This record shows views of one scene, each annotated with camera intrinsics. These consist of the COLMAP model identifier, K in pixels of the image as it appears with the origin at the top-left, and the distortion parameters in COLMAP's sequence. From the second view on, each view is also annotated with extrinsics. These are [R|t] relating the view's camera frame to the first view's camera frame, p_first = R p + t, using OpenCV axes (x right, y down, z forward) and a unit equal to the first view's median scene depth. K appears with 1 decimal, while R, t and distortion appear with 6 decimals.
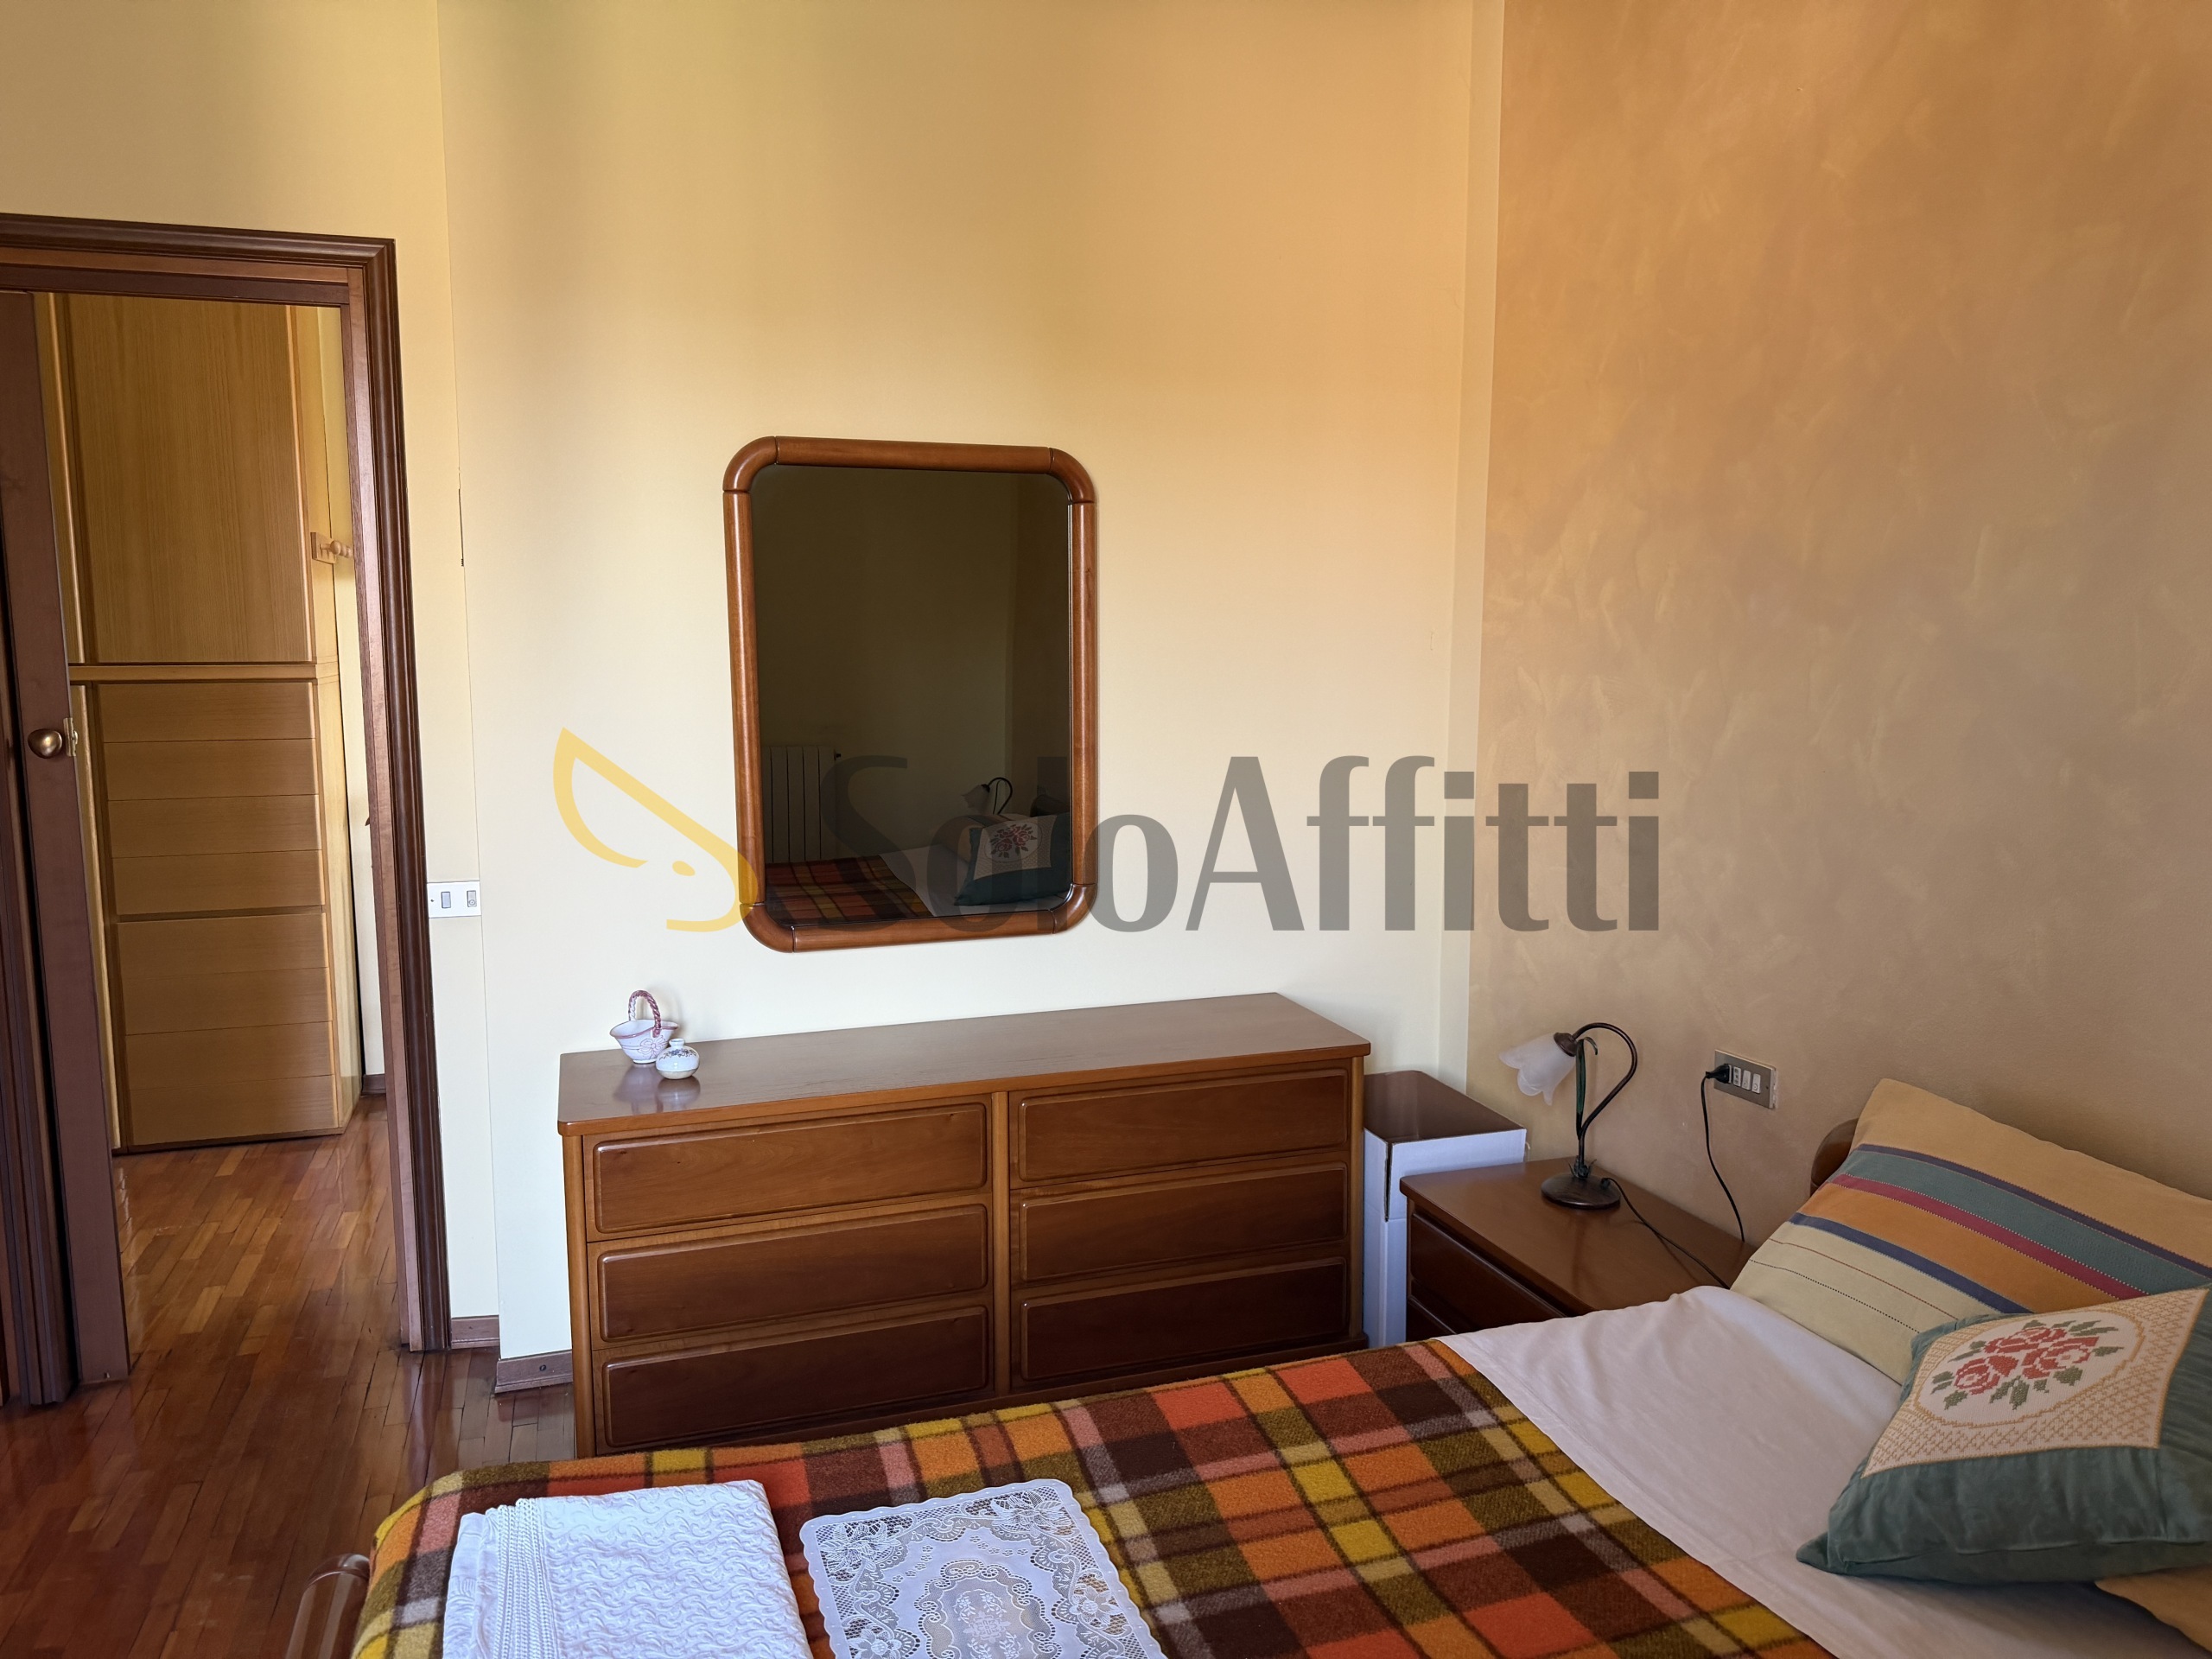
lens RADIAL K [[1567.6, 0, 1103.2], [0, 1567.6, 824.8], [0, 0, 1]] dist [0.066539, -0.085934]
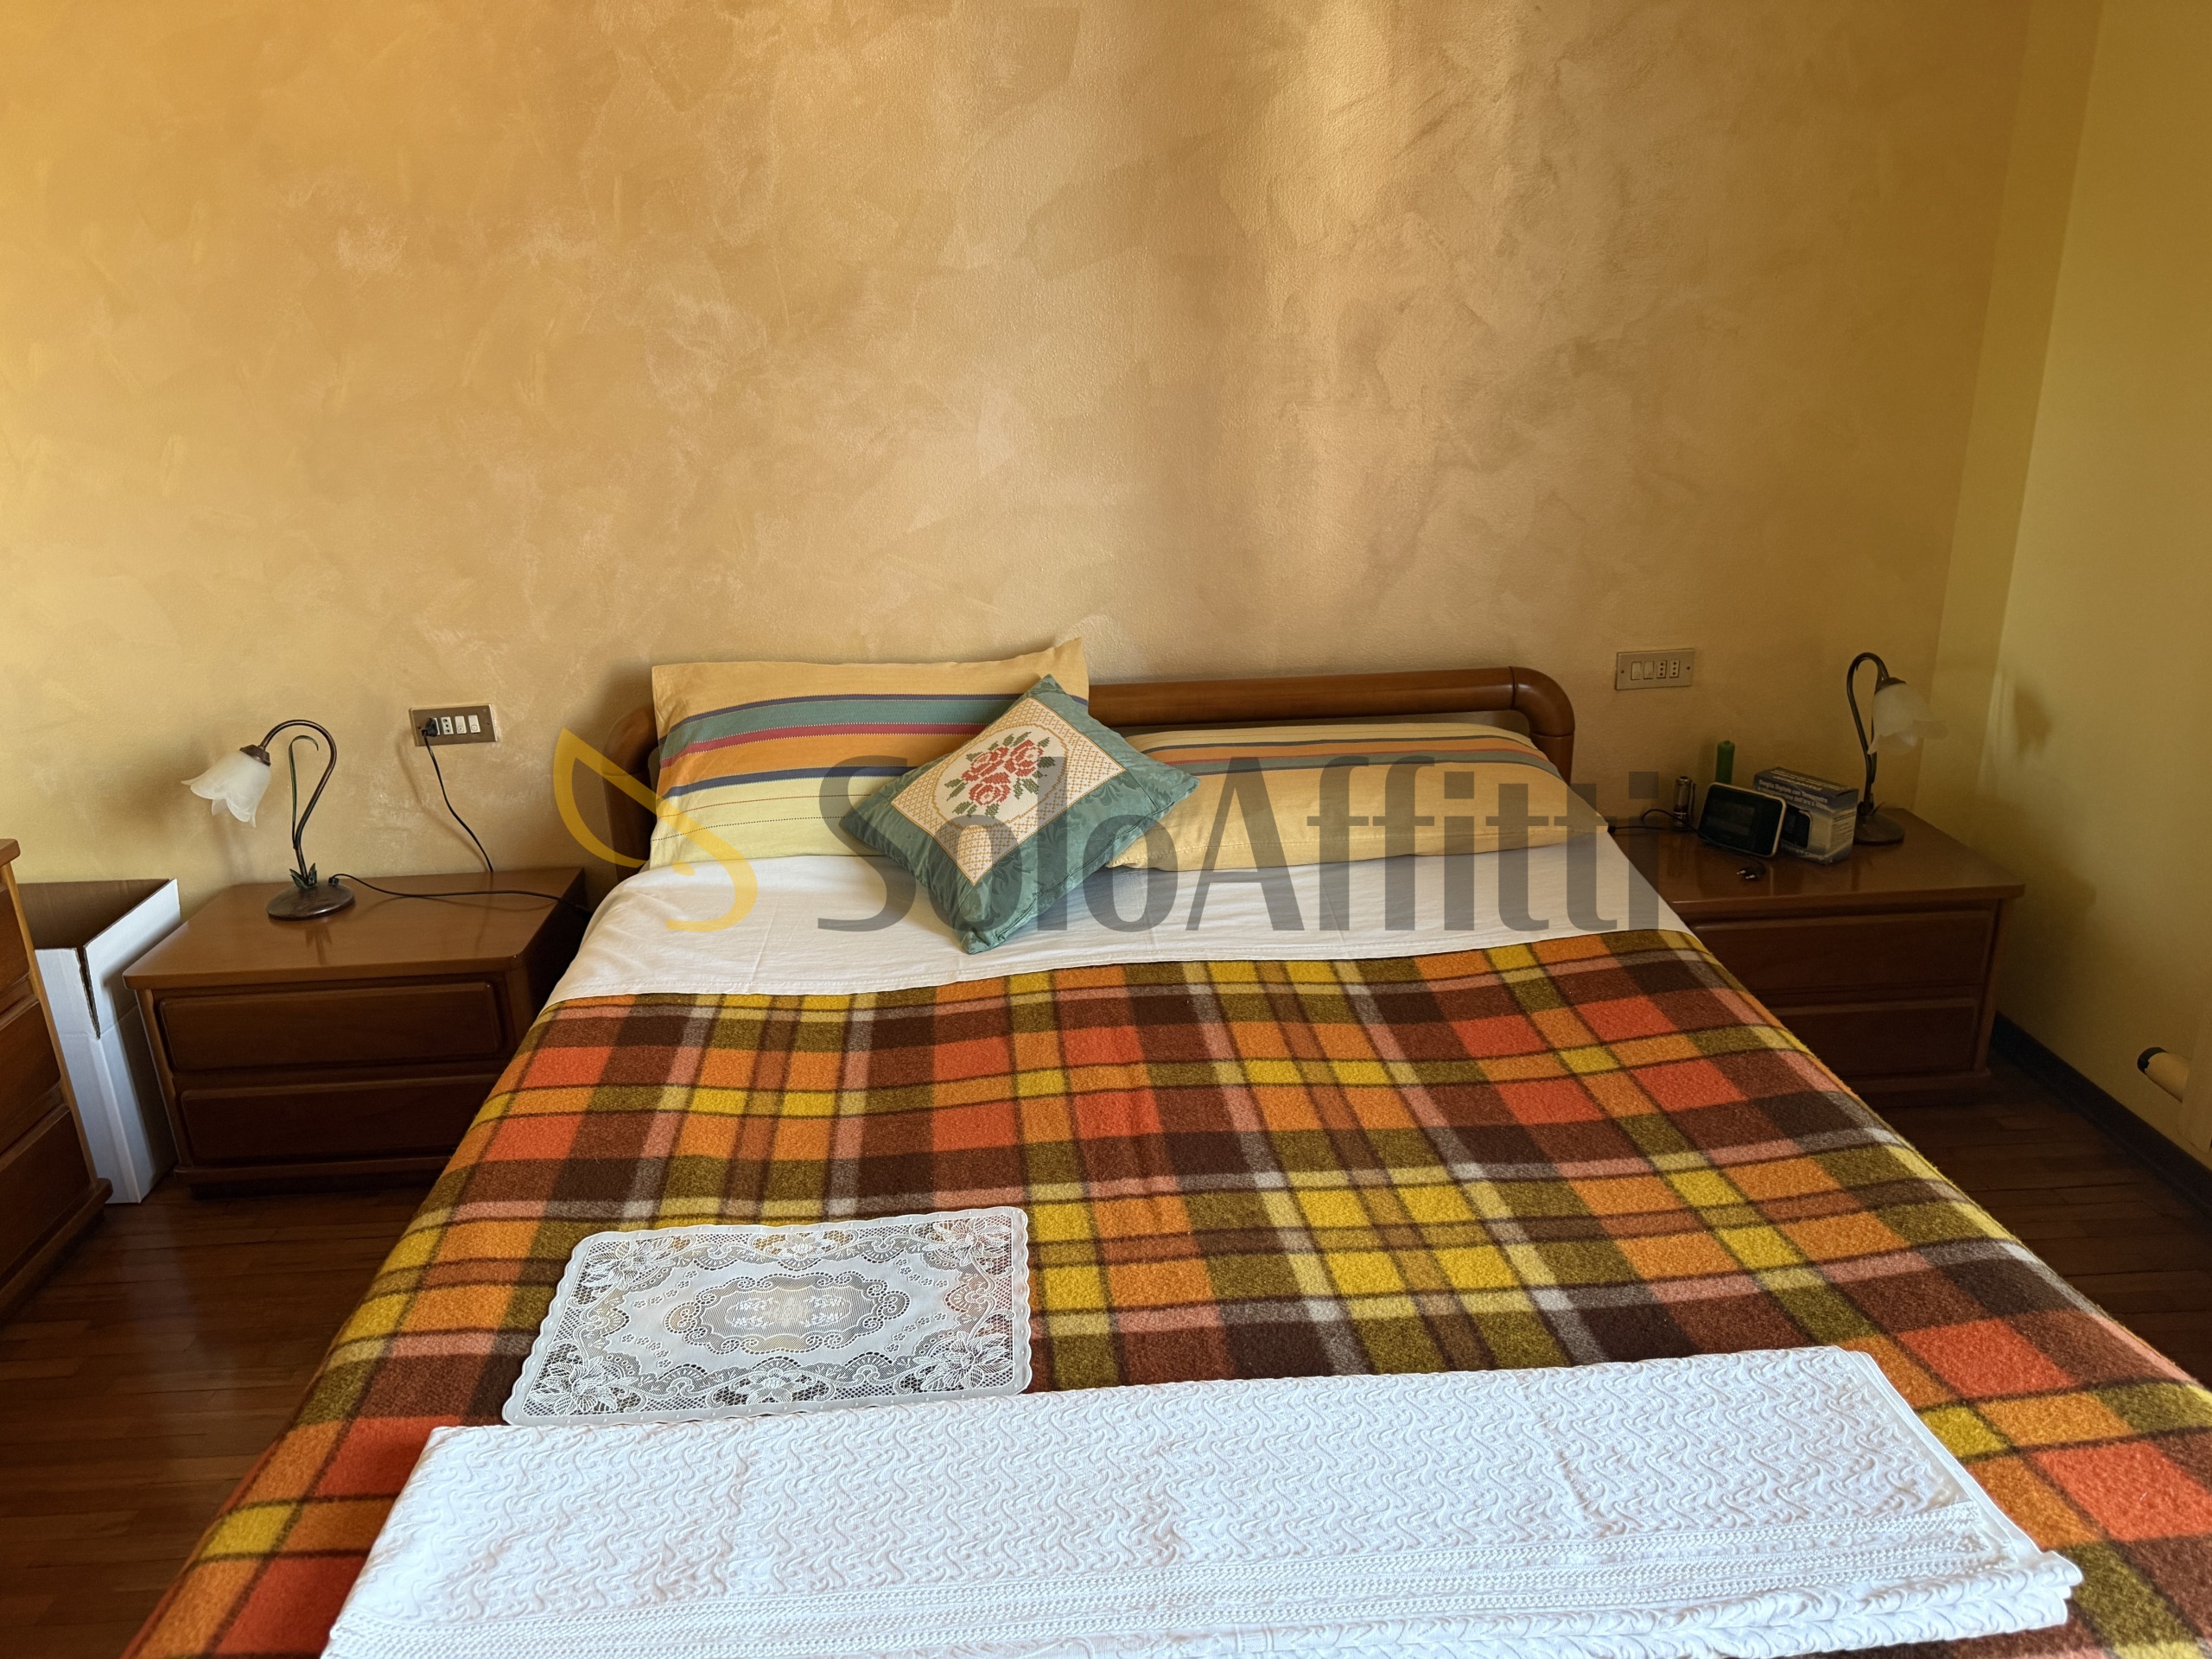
lens RADIAL K [[1567.6, 0, 1091.0], [0, 1567.6, 844.0], [0, 0, 1]] dist [0.066539, -0.085934]
pose [[0.261892, -0.332702, 0.905937, -0.716679], [0.144655, 0.941628, 0.303992, -0.037164], [-0.954195, 0.051435, 0.294732, 0.446447]]
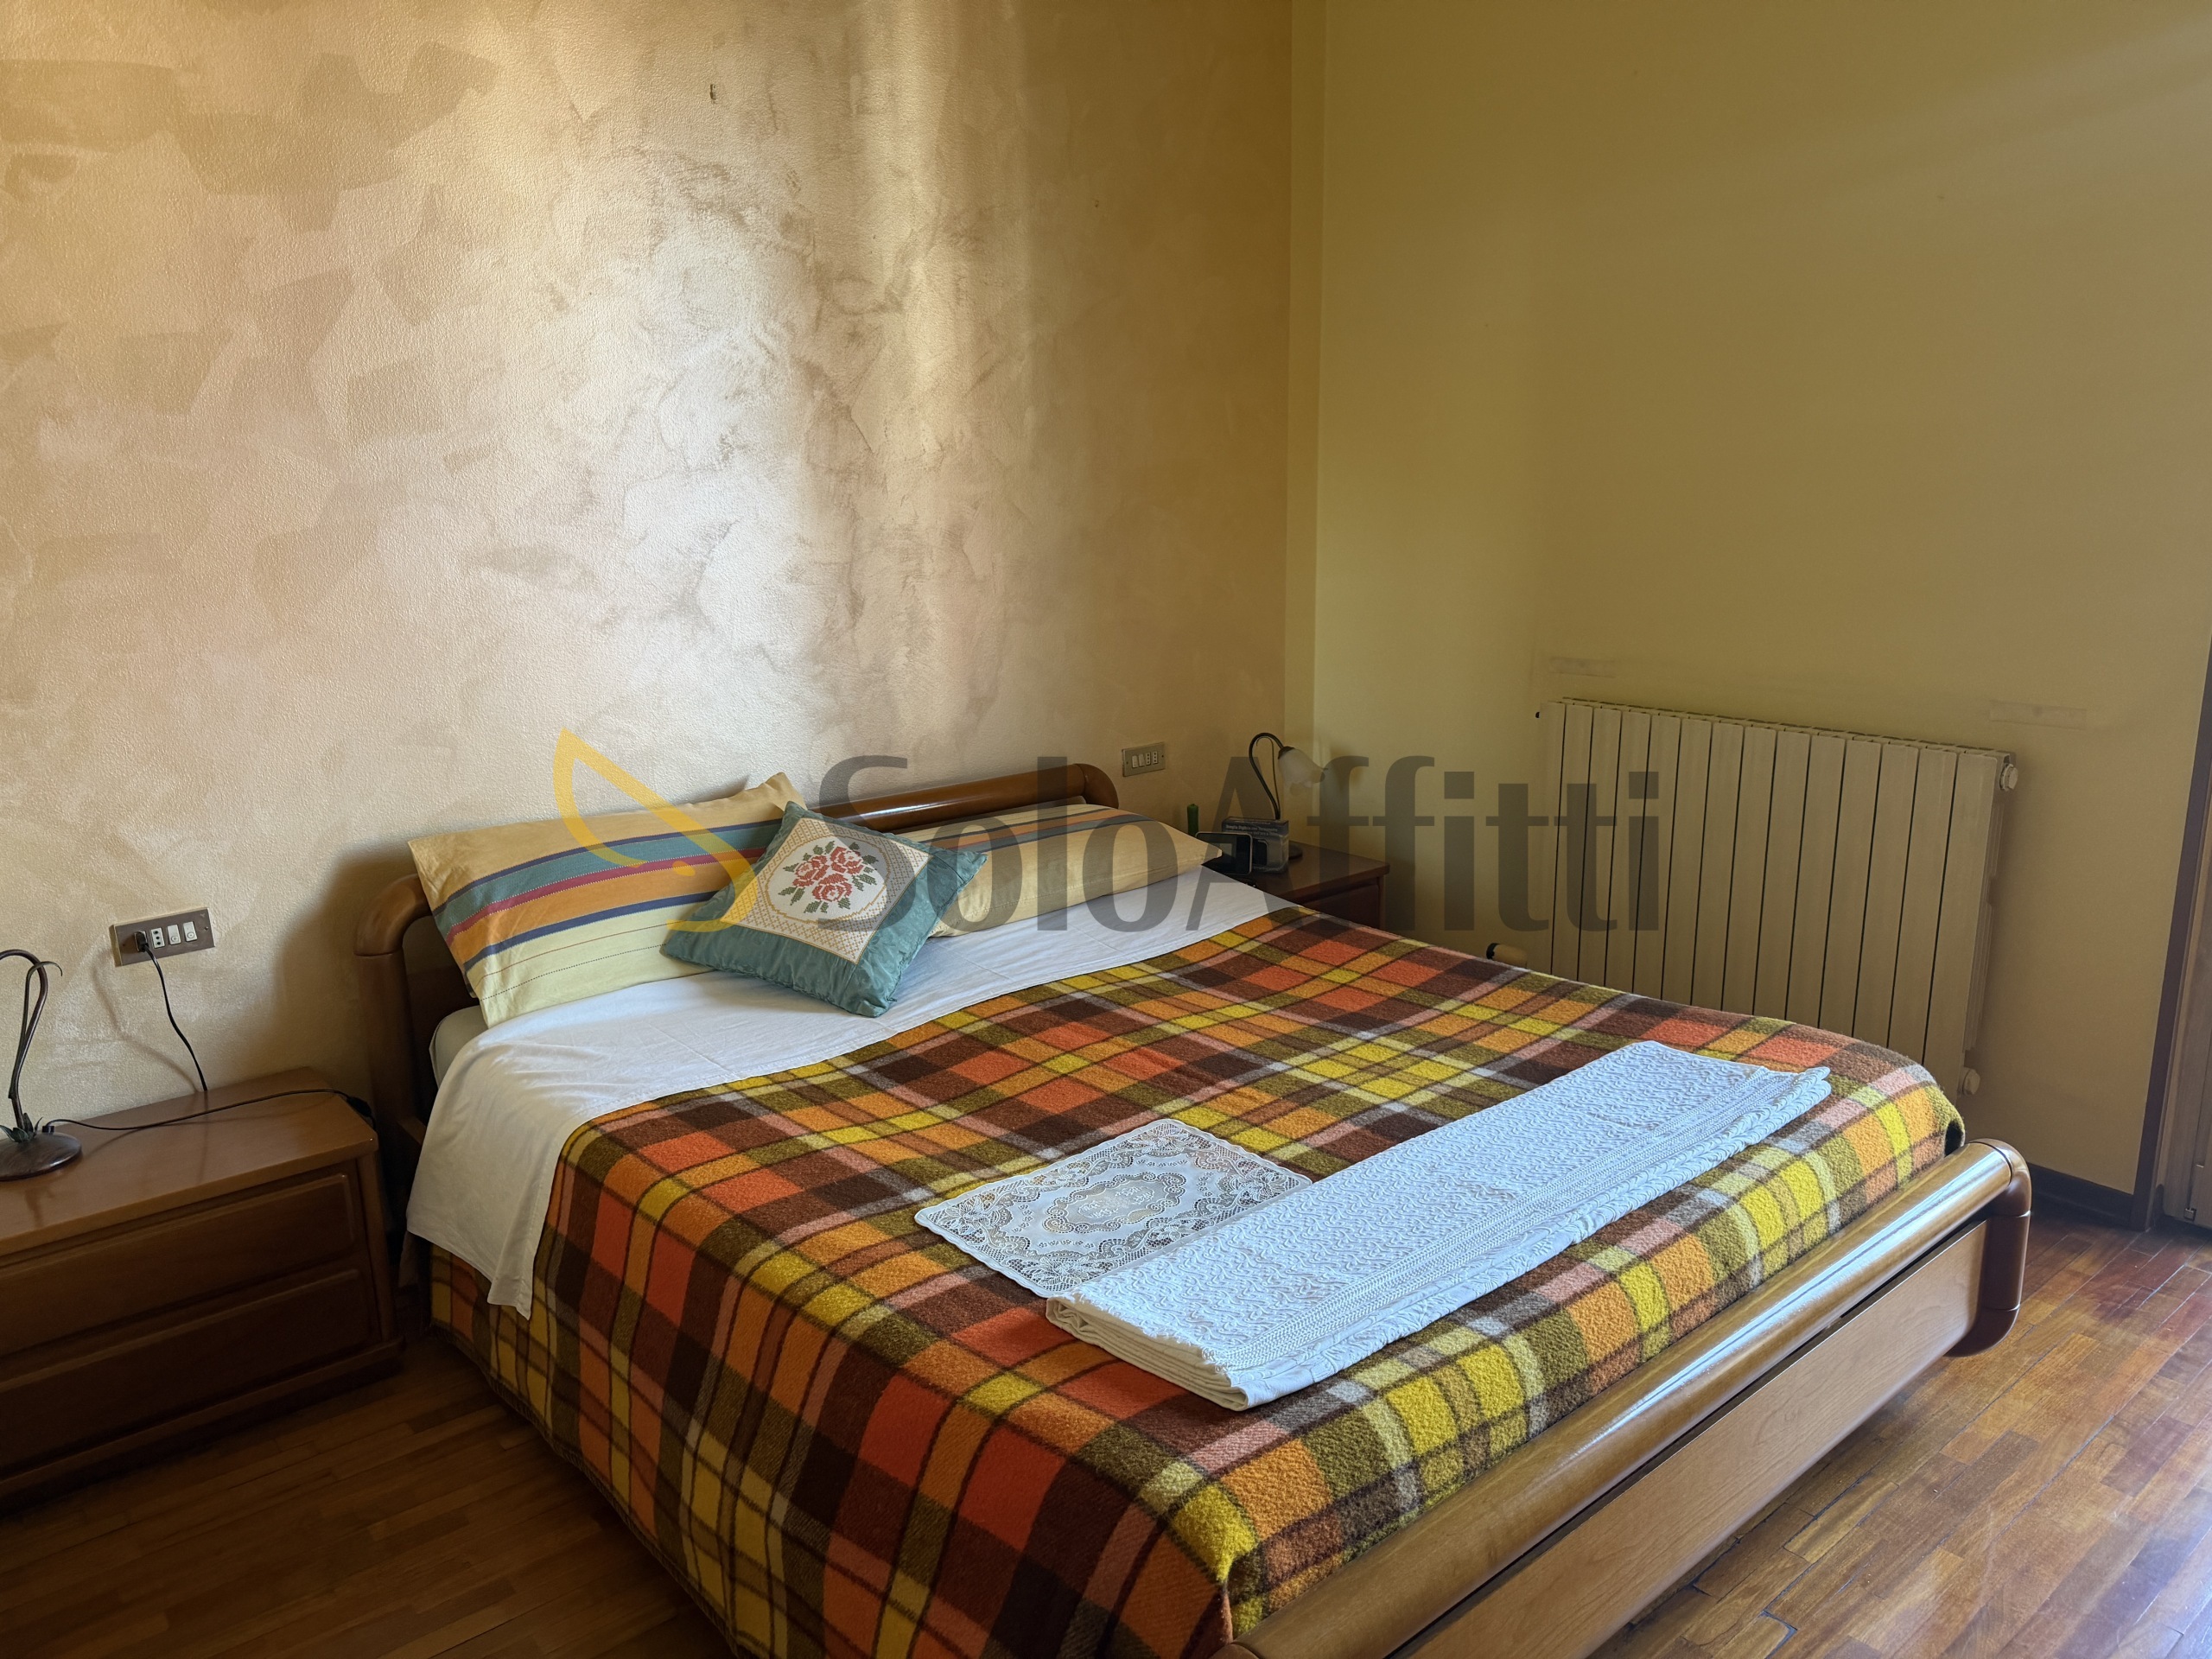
lens RADIAL K [[1567.6, 0, 1097.5], [0, 1567.6, 850.2], [0, 0, 1]] dist [0.066539, -0.085934]
pose [[-0.380675, -0.210340, 0.900469, -1.058638], [0.128358, 0.952339, 0.276721, -0.135205], [-0.915757, 0.220923, -0.335532, 1.218553]]
